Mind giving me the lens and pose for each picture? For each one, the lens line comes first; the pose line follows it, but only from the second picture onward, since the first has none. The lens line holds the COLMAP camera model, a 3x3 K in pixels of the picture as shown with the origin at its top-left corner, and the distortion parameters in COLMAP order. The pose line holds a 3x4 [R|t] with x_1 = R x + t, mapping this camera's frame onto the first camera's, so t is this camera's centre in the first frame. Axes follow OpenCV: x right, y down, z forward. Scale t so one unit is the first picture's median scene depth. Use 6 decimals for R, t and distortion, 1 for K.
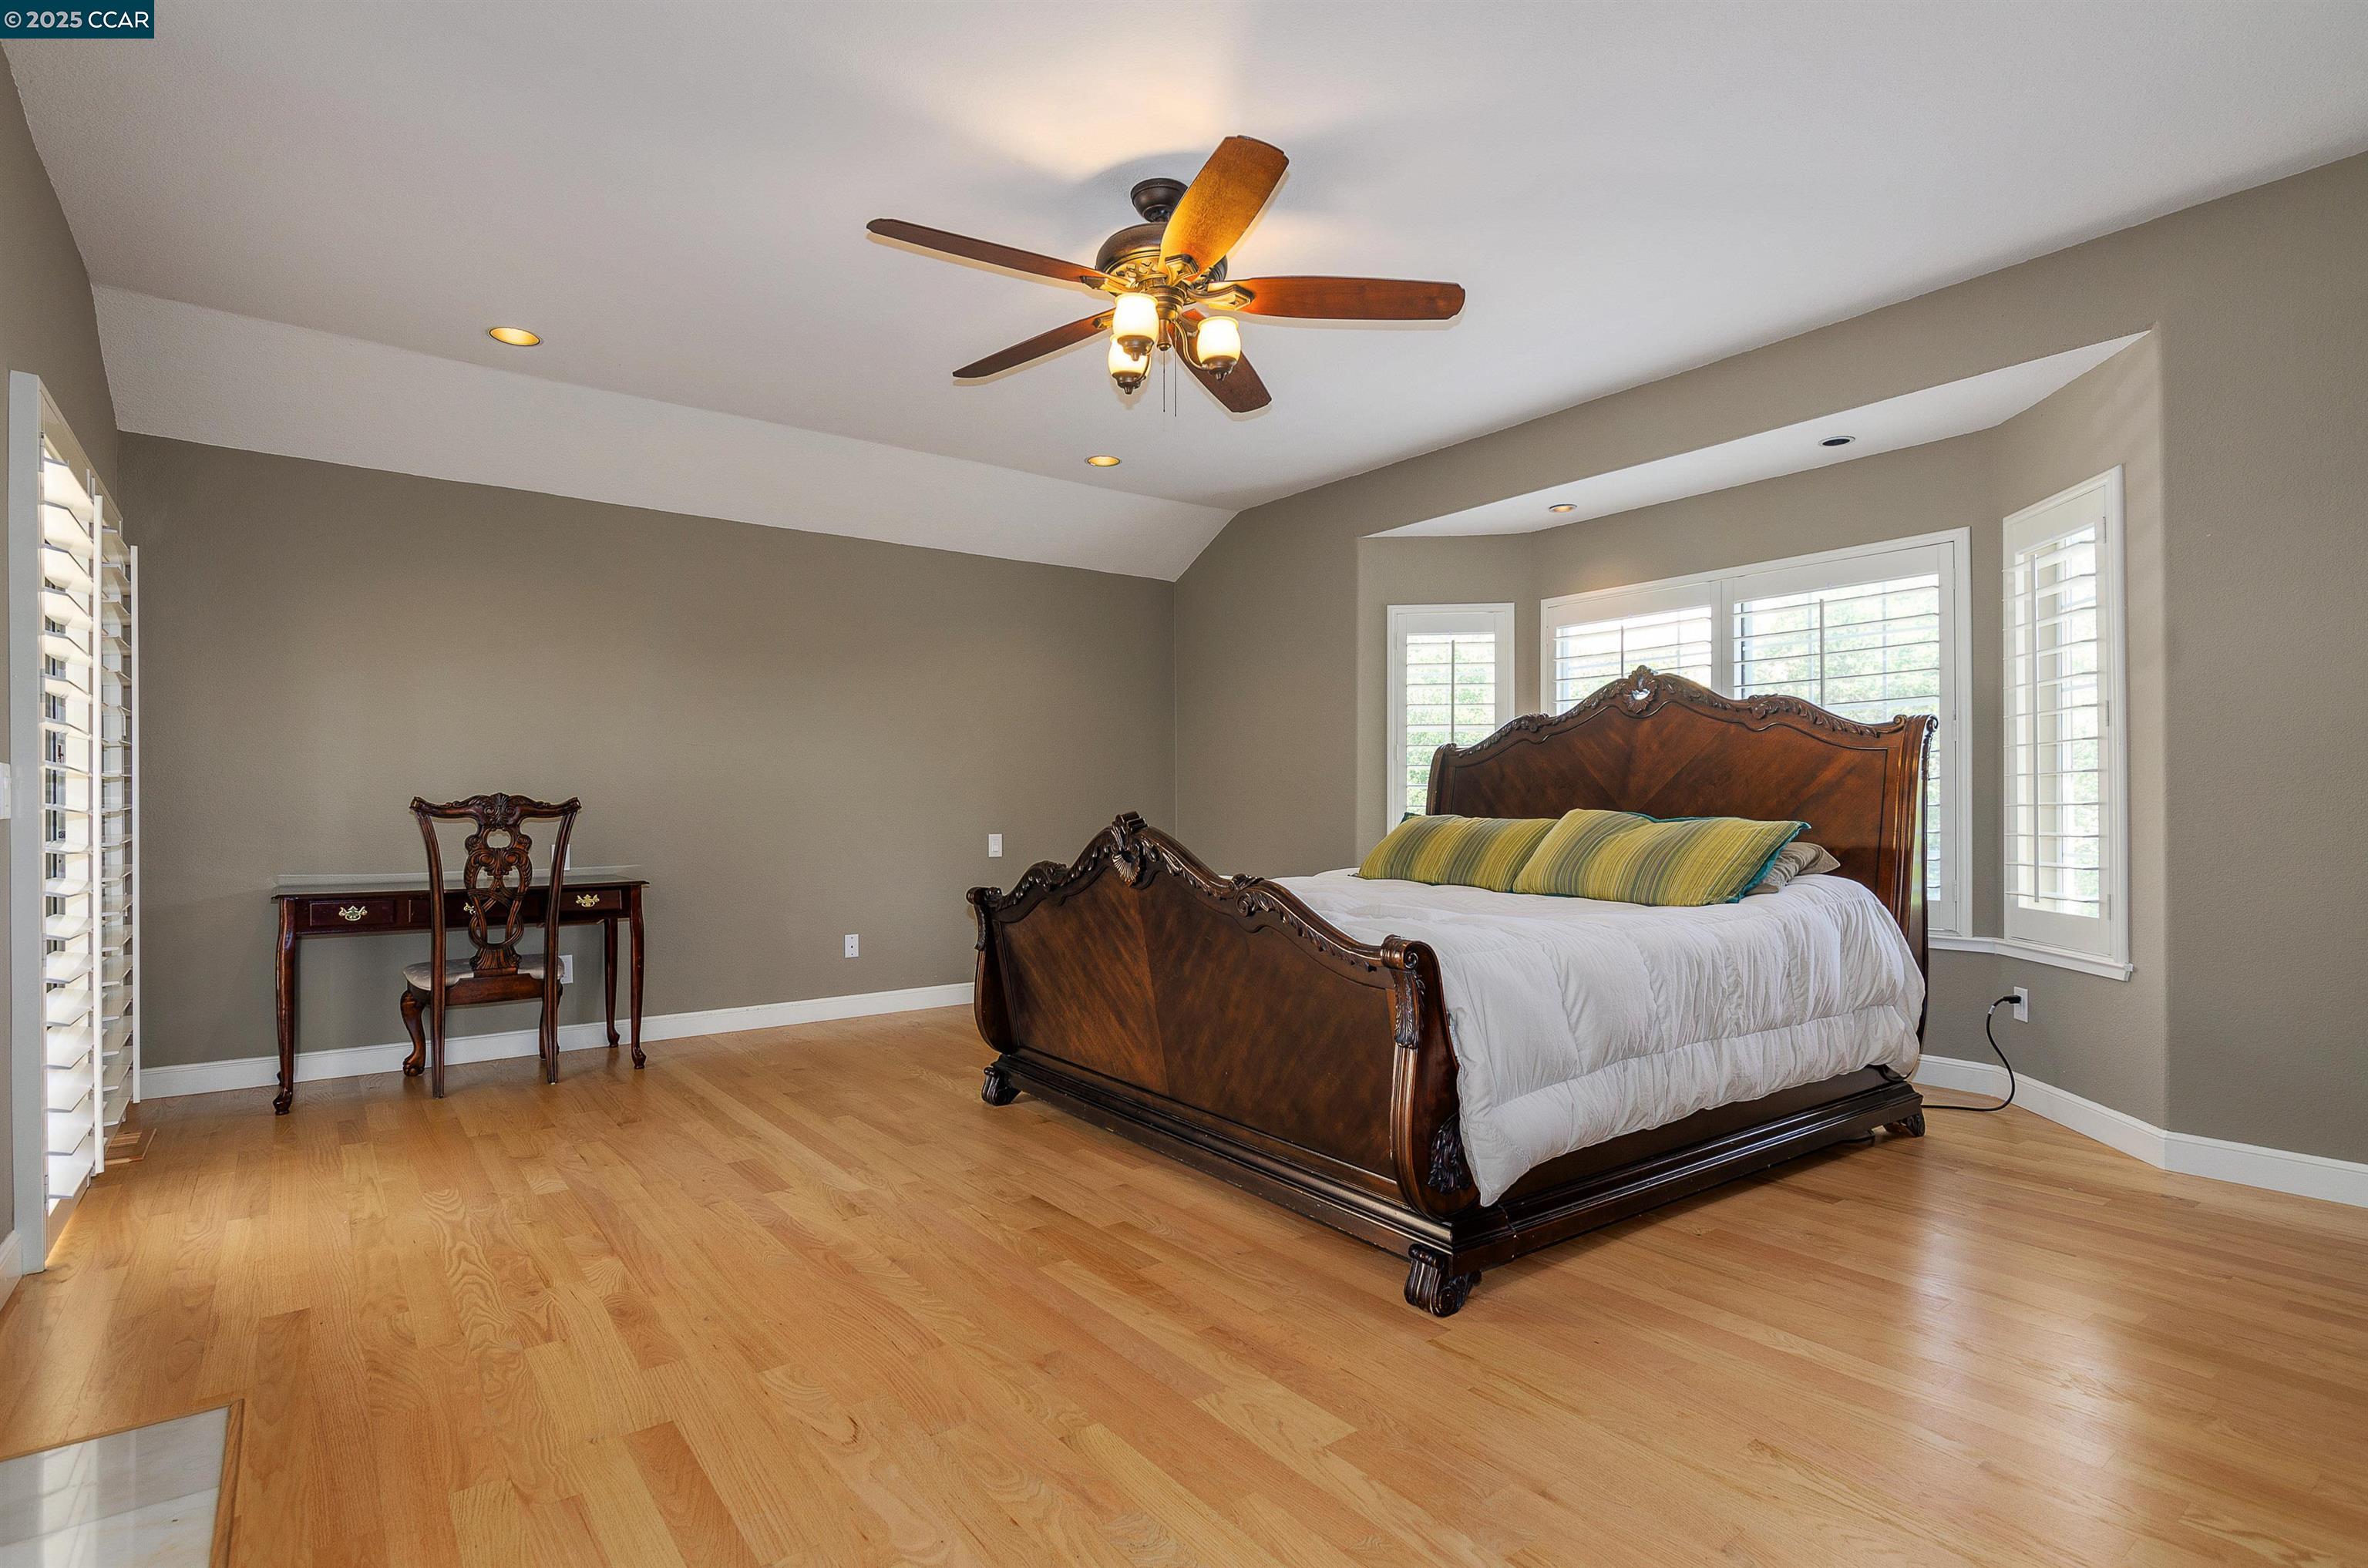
lens RADIAL K [[1142.1, 0, 1182.2], [0, 1142.1, 802.5], [0, 0, 1]] dist [0.000534, -0.000085]
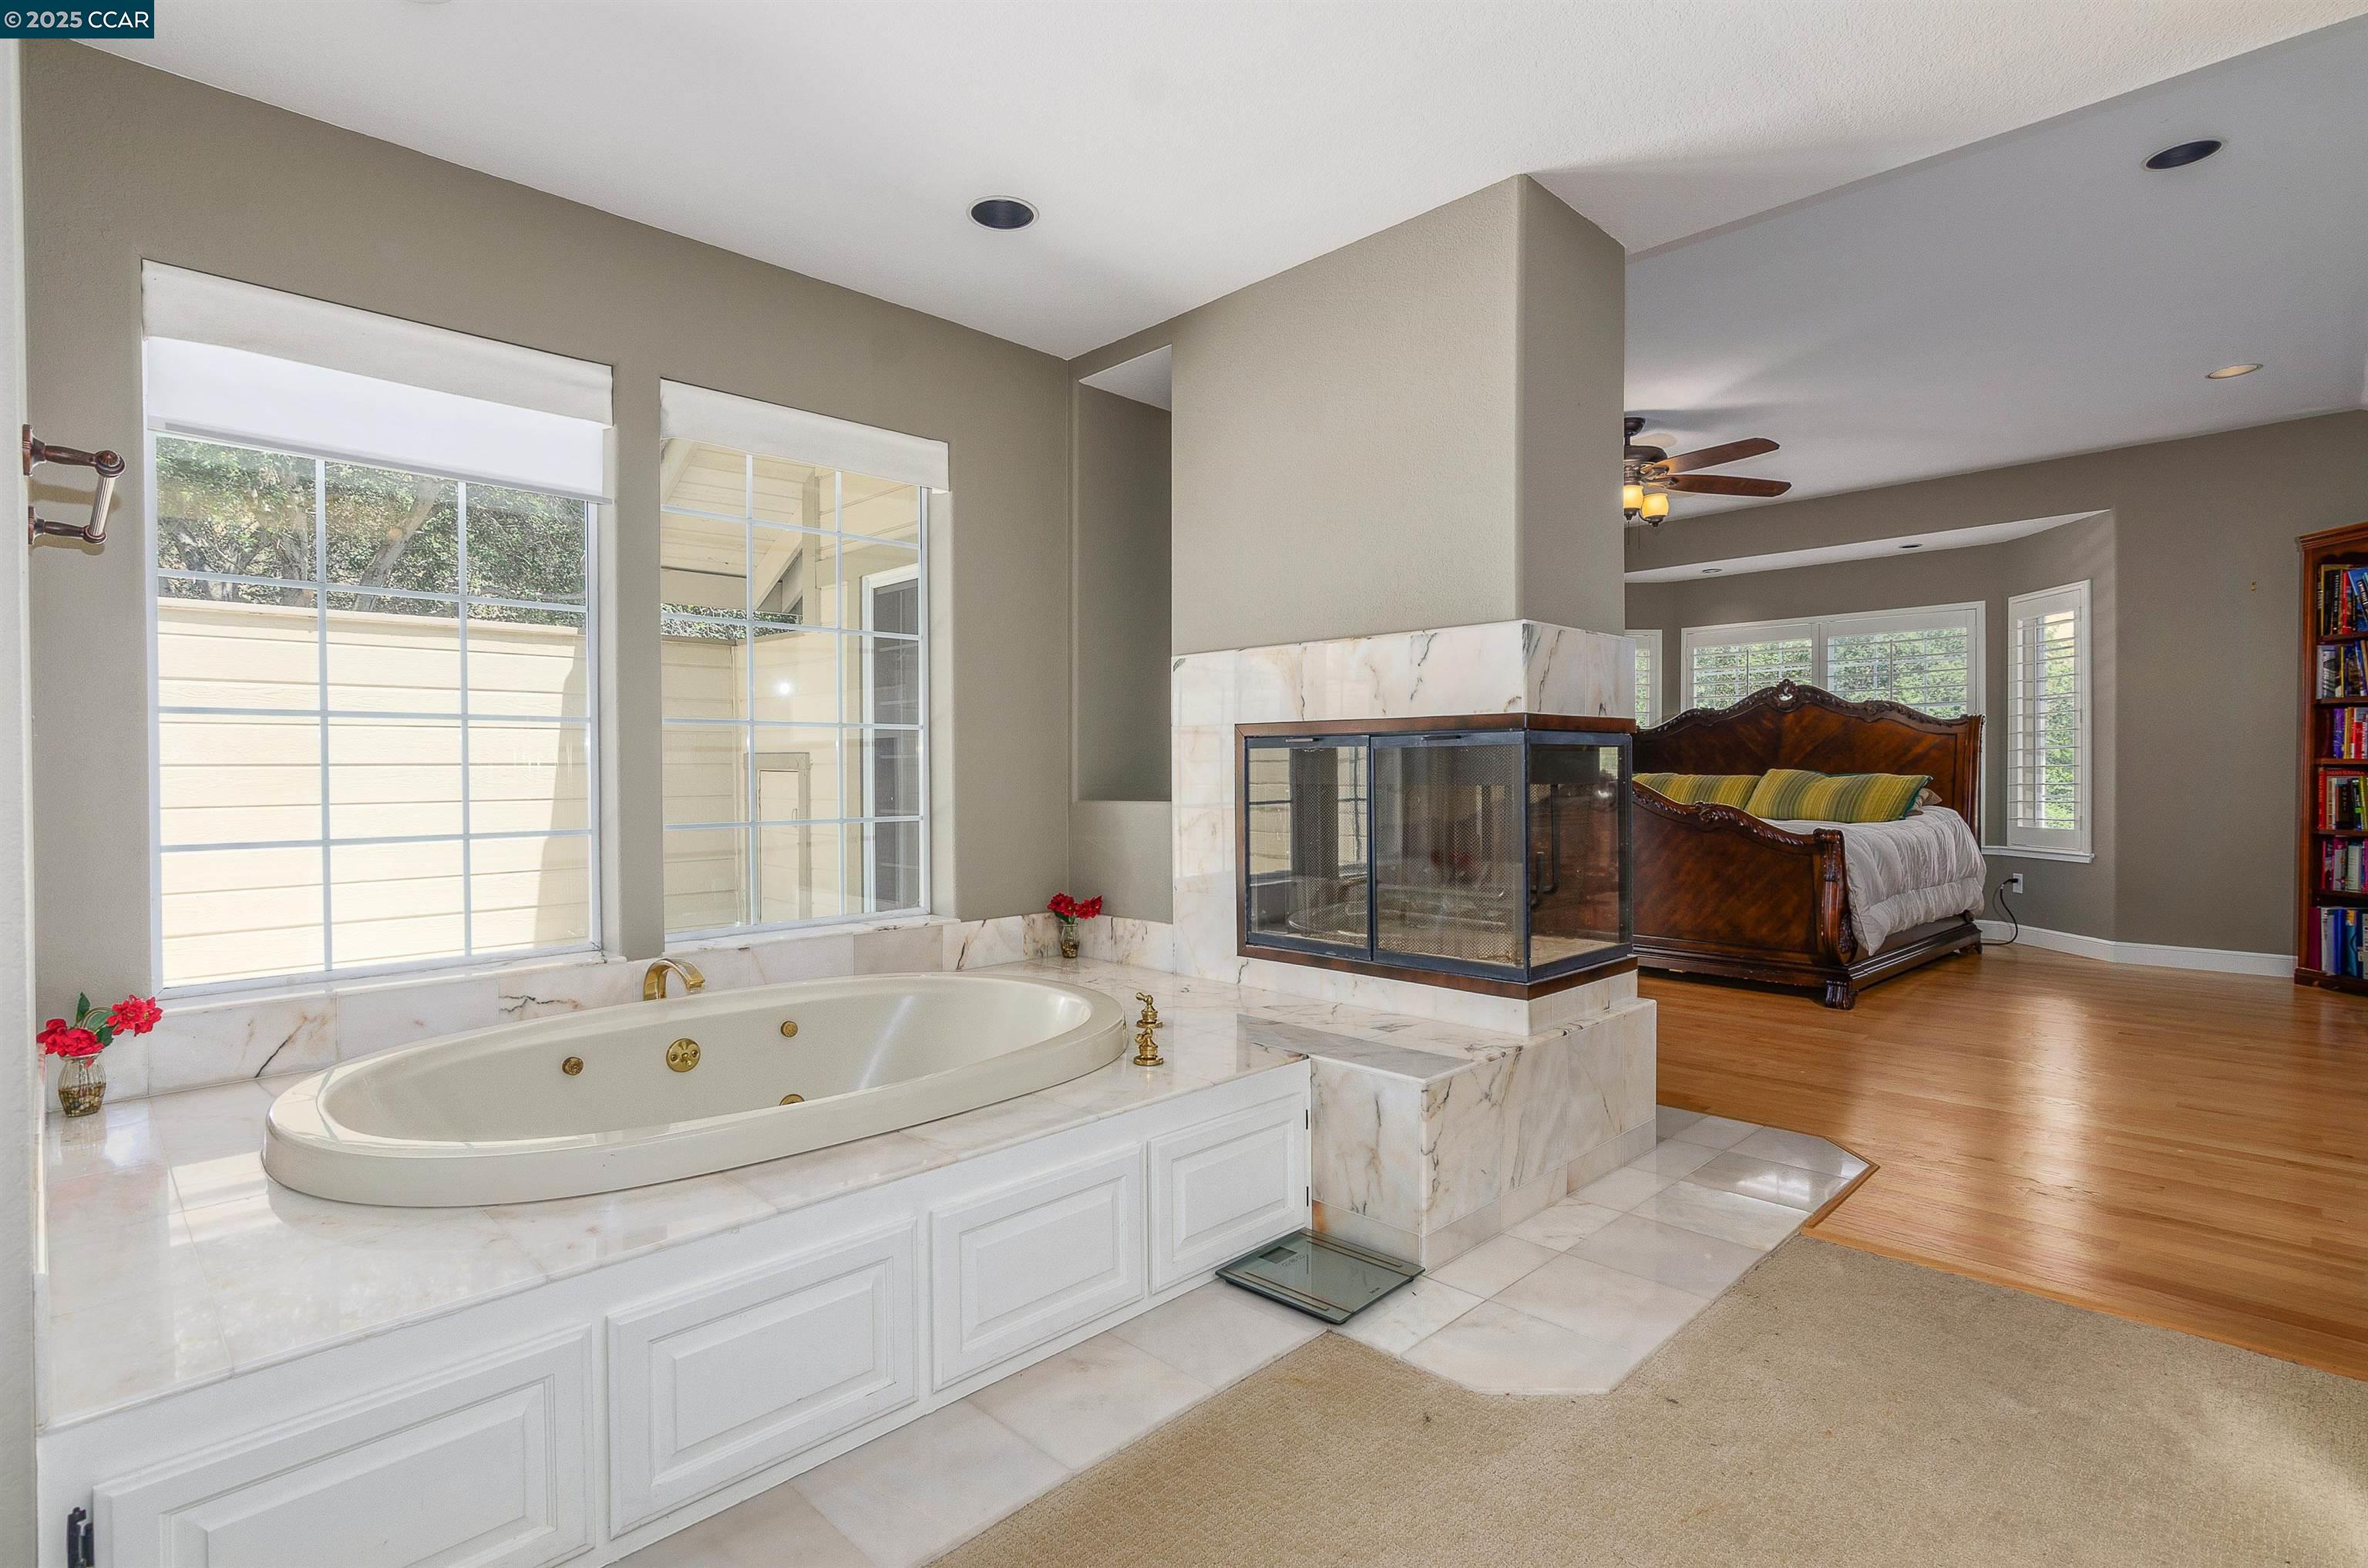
lens RADIAL K [[1135.9, 0, 1169.7], [0, 1135.9, 781.8], [0, 0, 1]] dist [0.002643, 0.000797]
pose [[0.992059, 0.000327, 0.125770, -0.818248], [-0.002021, 0.999909, 0.013343, 0.004535], [-0.125755, -0.013491, 0.991970, -0.584761]]
